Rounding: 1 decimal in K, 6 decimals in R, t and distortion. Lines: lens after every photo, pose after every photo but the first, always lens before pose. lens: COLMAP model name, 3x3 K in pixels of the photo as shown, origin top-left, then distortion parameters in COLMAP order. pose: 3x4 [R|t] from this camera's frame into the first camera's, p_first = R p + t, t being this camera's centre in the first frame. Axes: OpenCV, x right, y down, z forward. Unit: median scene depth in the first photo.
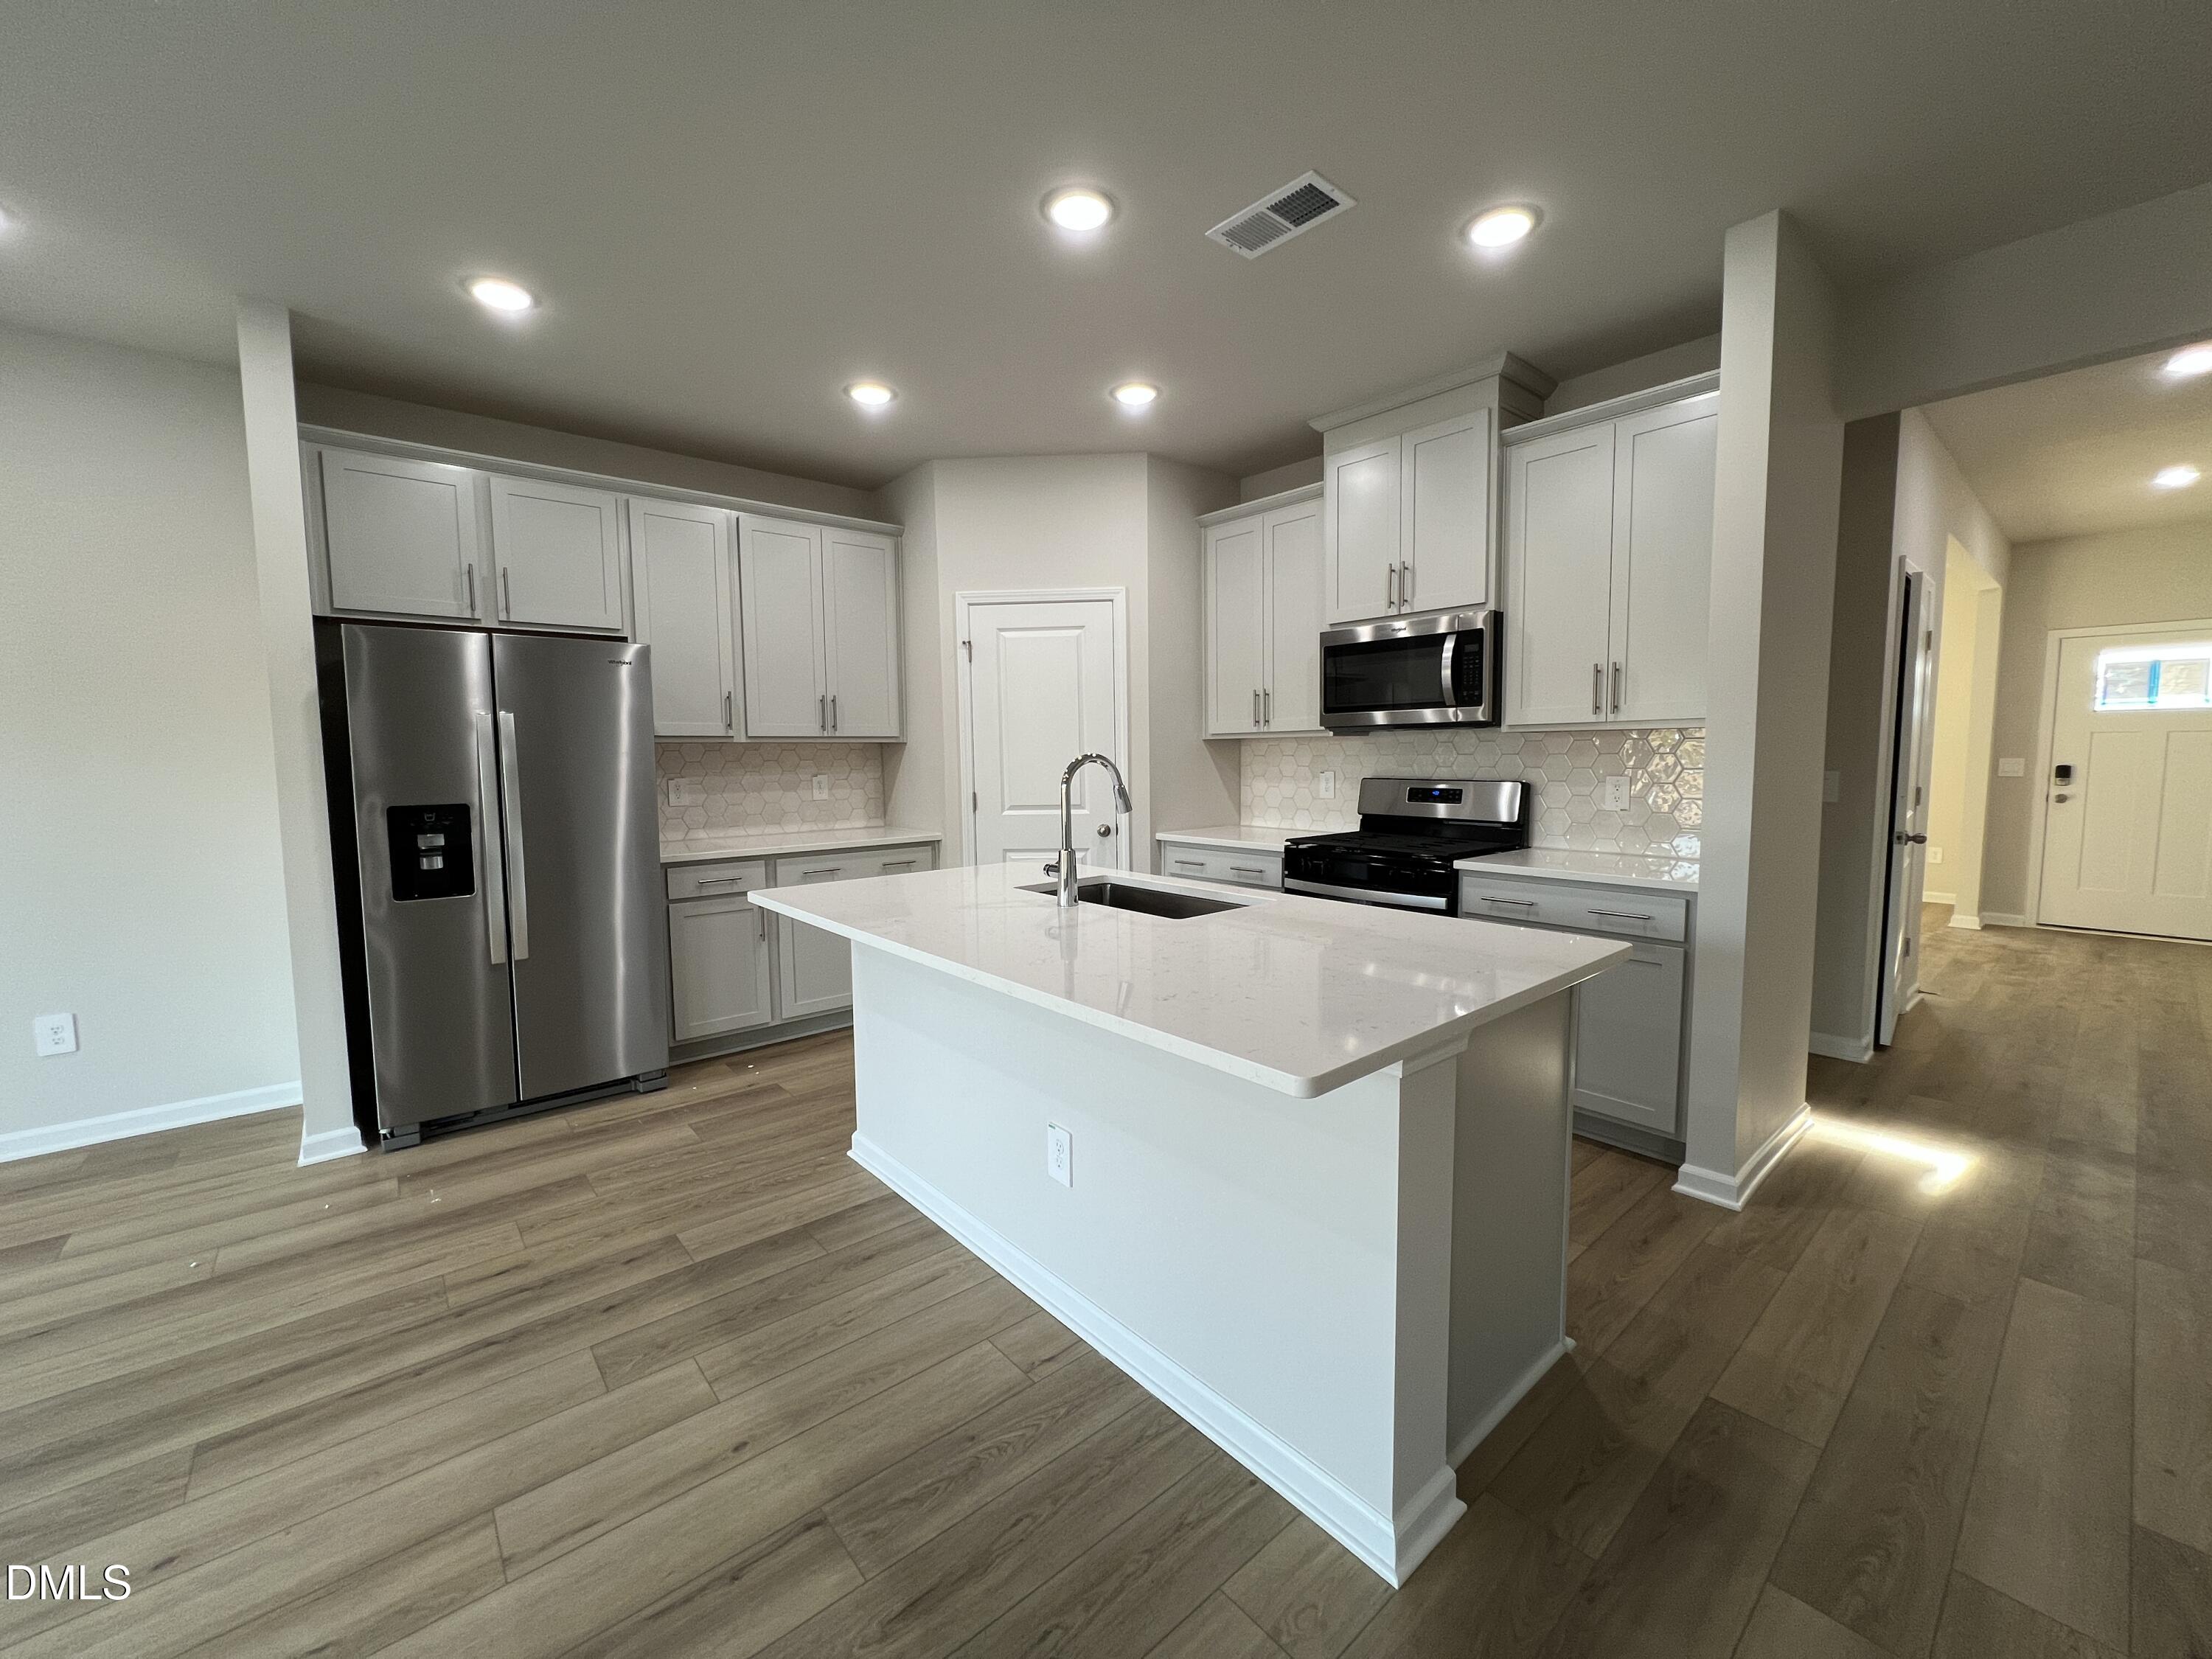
lens RADIAL K [[879.9, 0, 1089.7], [0, 879.9, 826.3], [0, 0, 1]] dist [-0.001804, 0.000146]
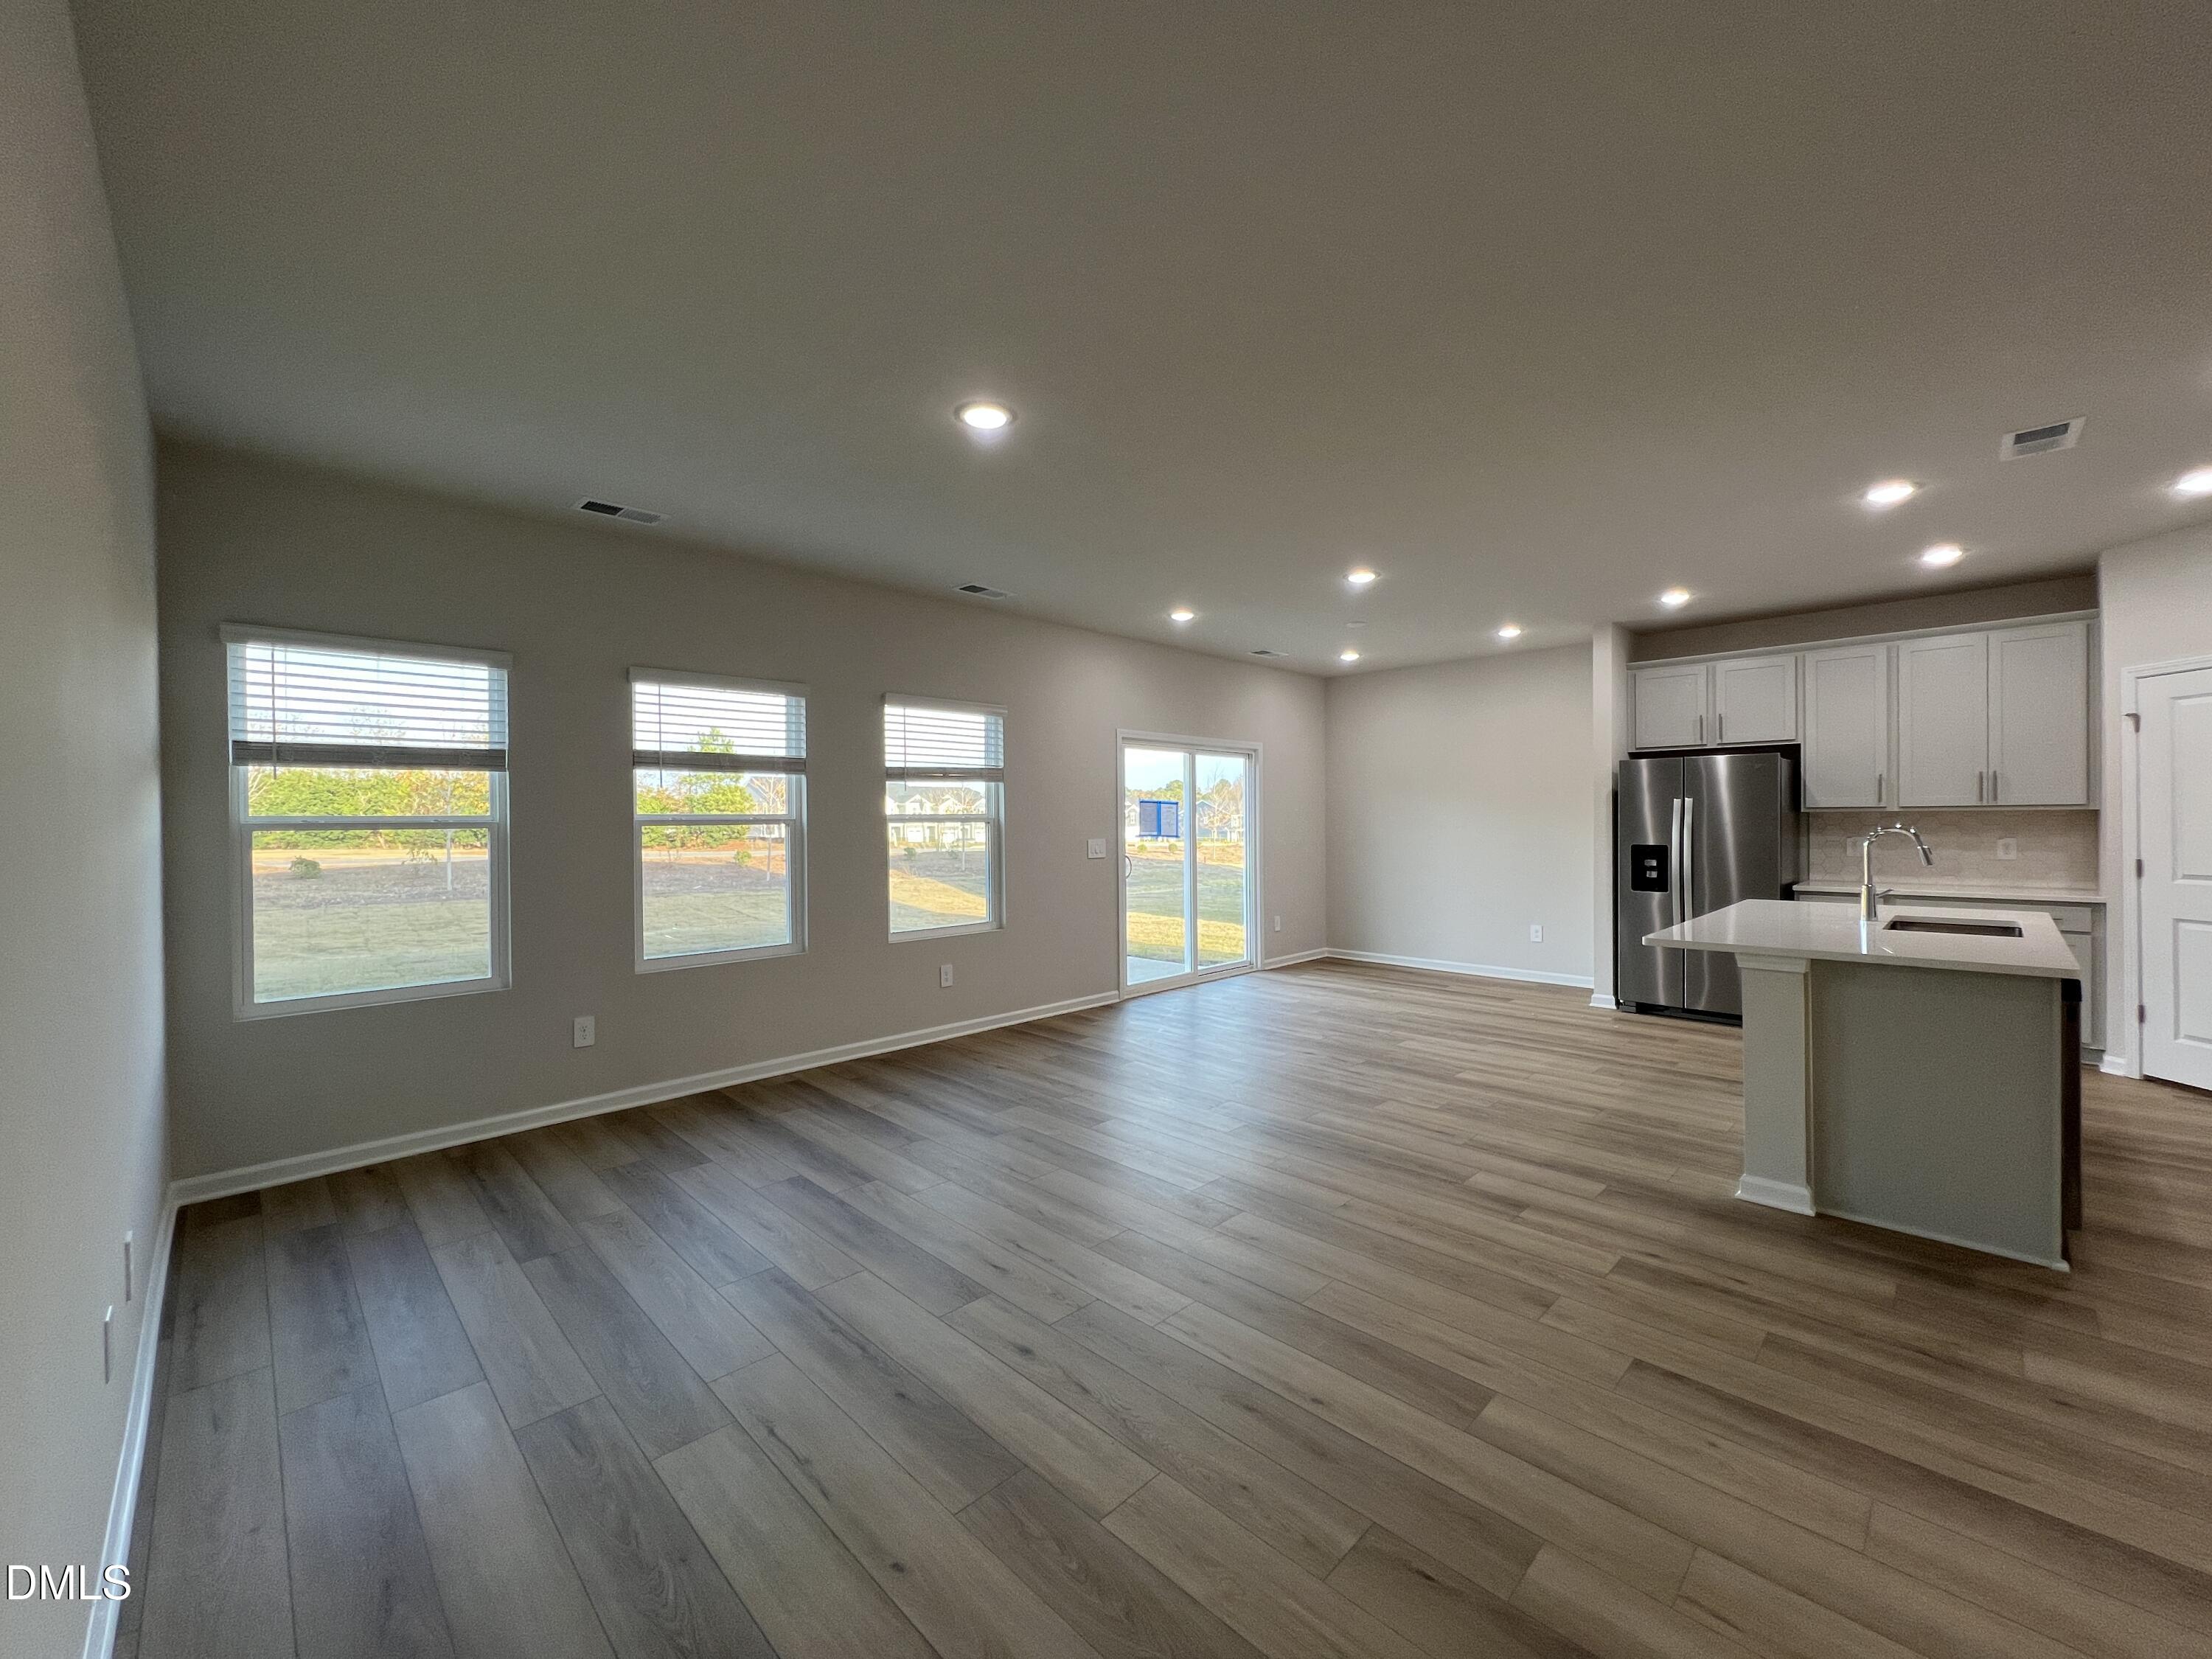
lens RADIAL K [[879.9, 0, 1117.9], [0, 879.9, 826.9], [0, 0, 1]] dist [-0.001804, 0.000146]
pose [[0.093893, 0.018283, -0.995414, 1.120138], [-0.076842, 0.996982, 0.011064, 0.005951], [0.992612, 0.075450, 0.095015, -0.397960]]
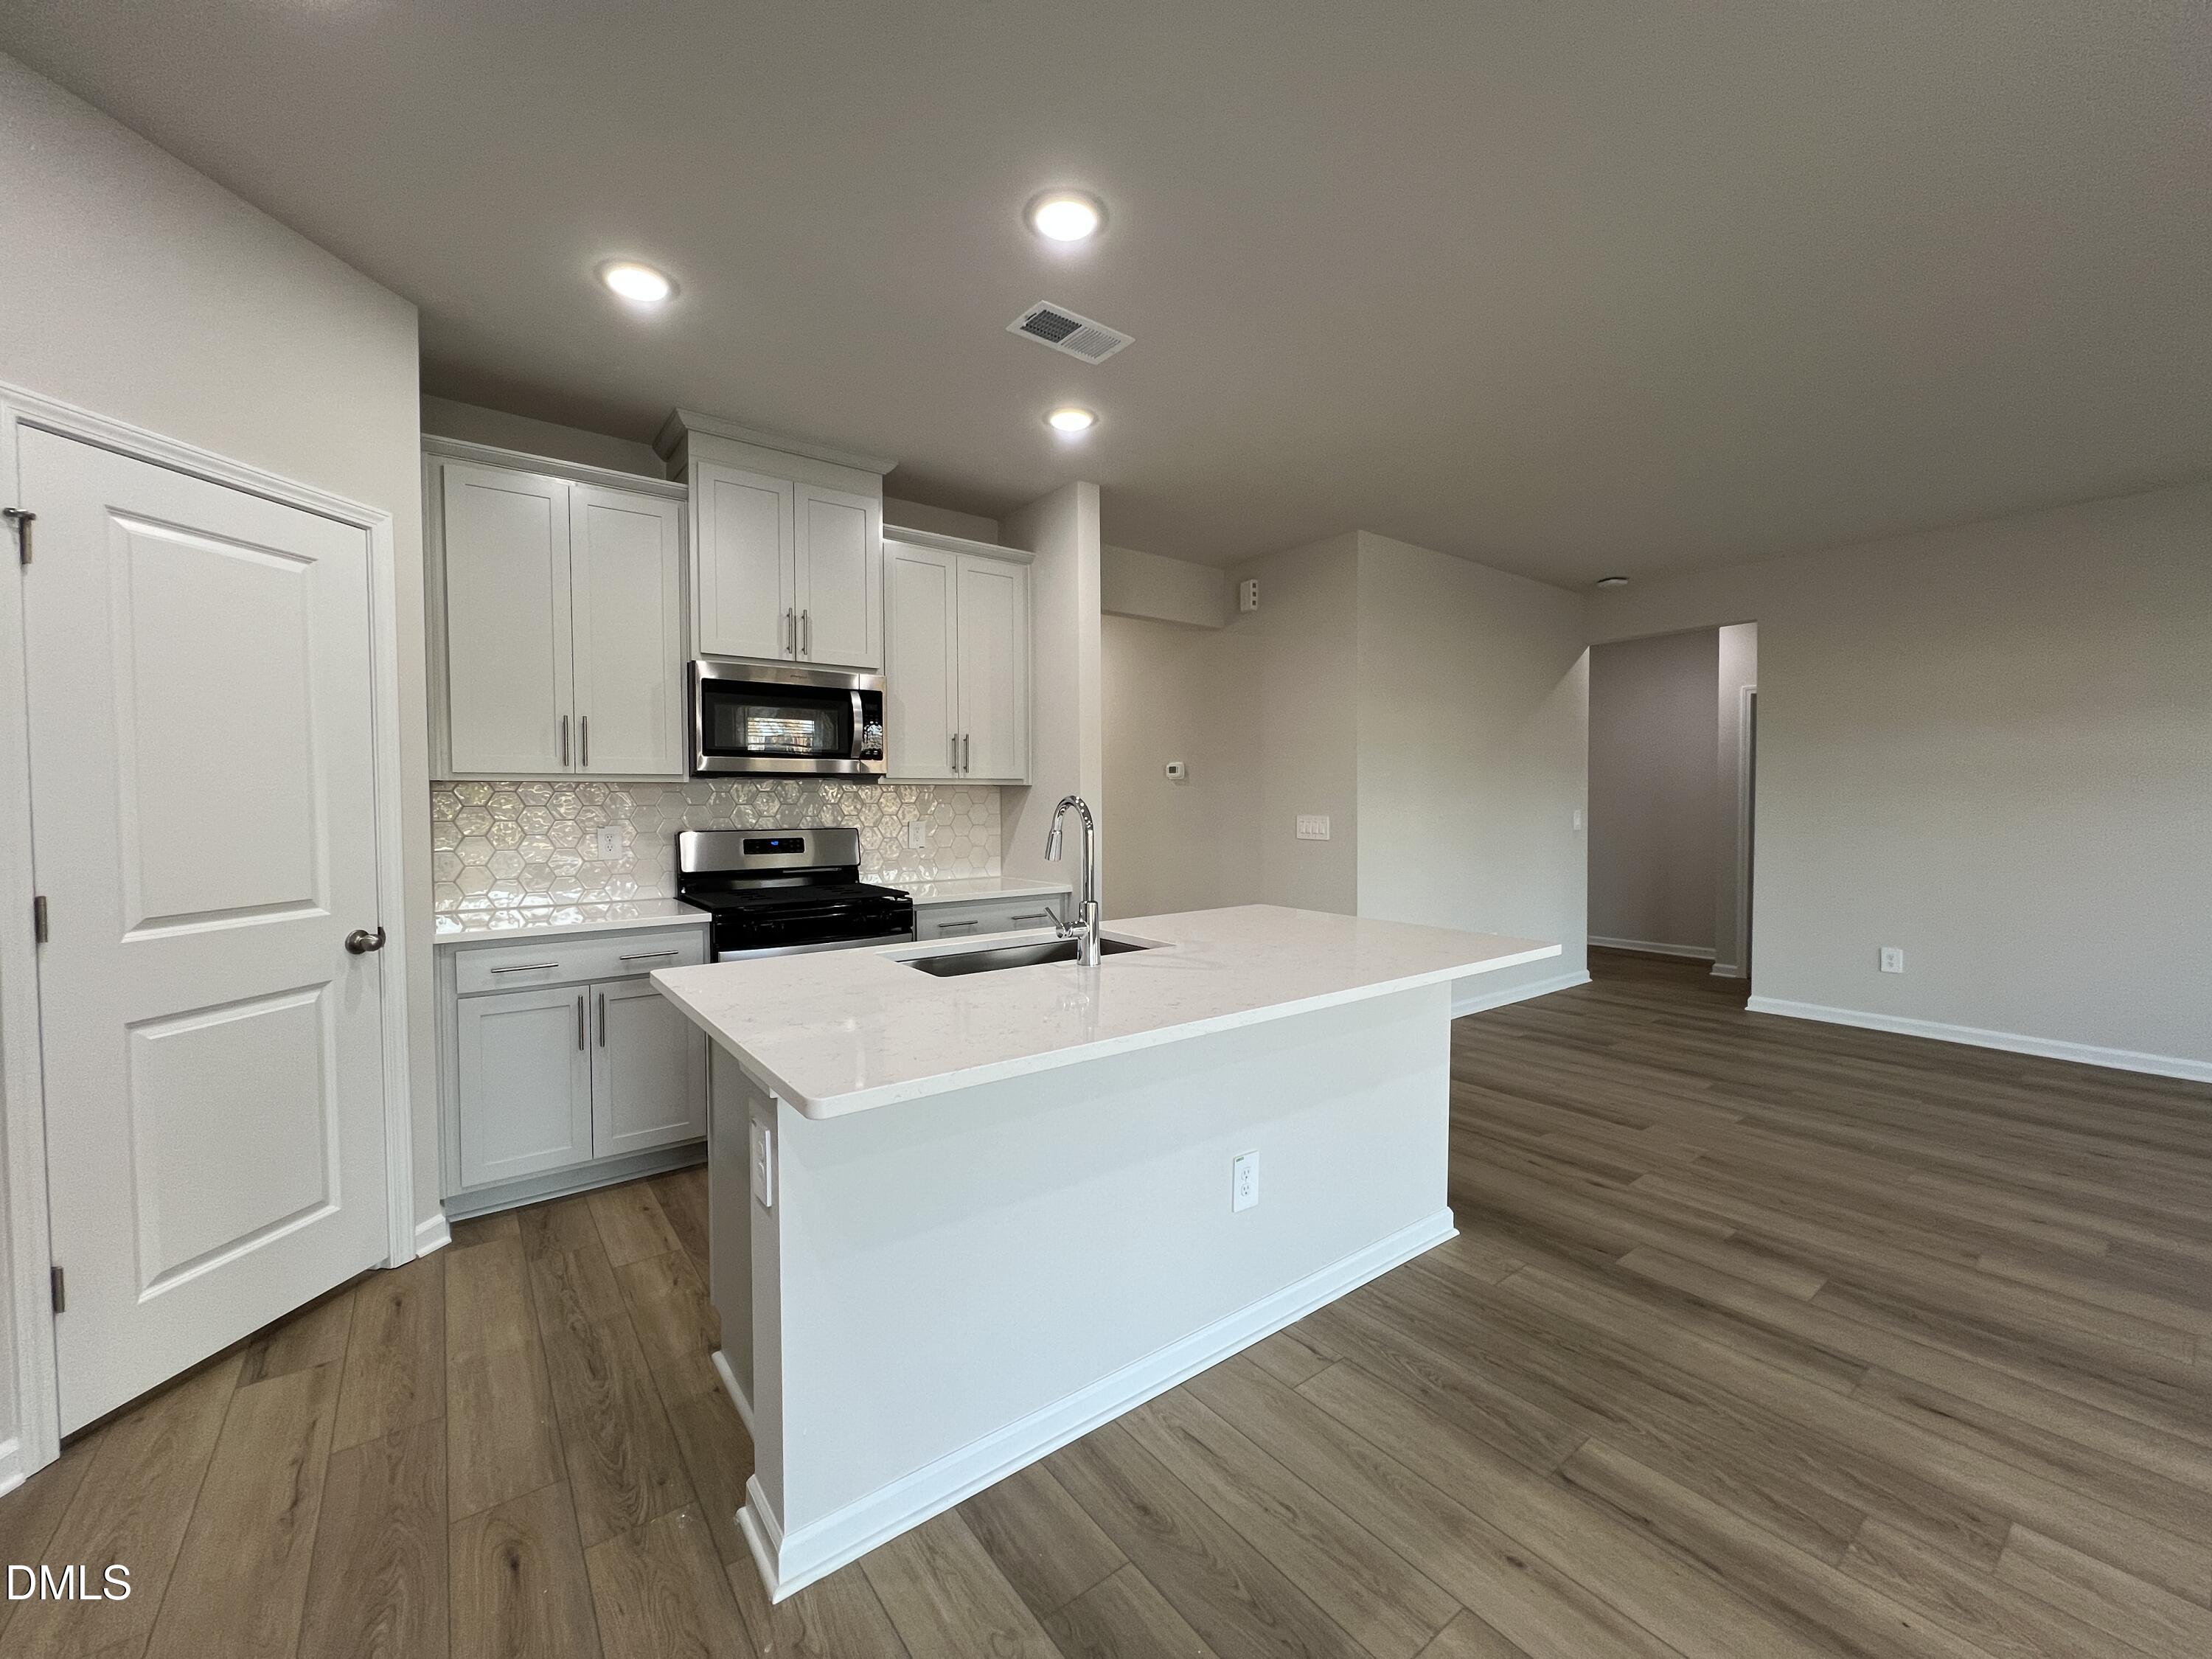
lens RADIAL K [[879.9, 0, 1107.5], [0, 879.9, 827.3], [0, 0, 1]] dist [-0.001804, 0.000146]
pose [[0.050038, -0.021164, 0.998523, -0.725379], [0.086513, 0.996109, 0.016778, -0.050220], [-0.994993, 0.085546, 0.051674, 0.729613]]
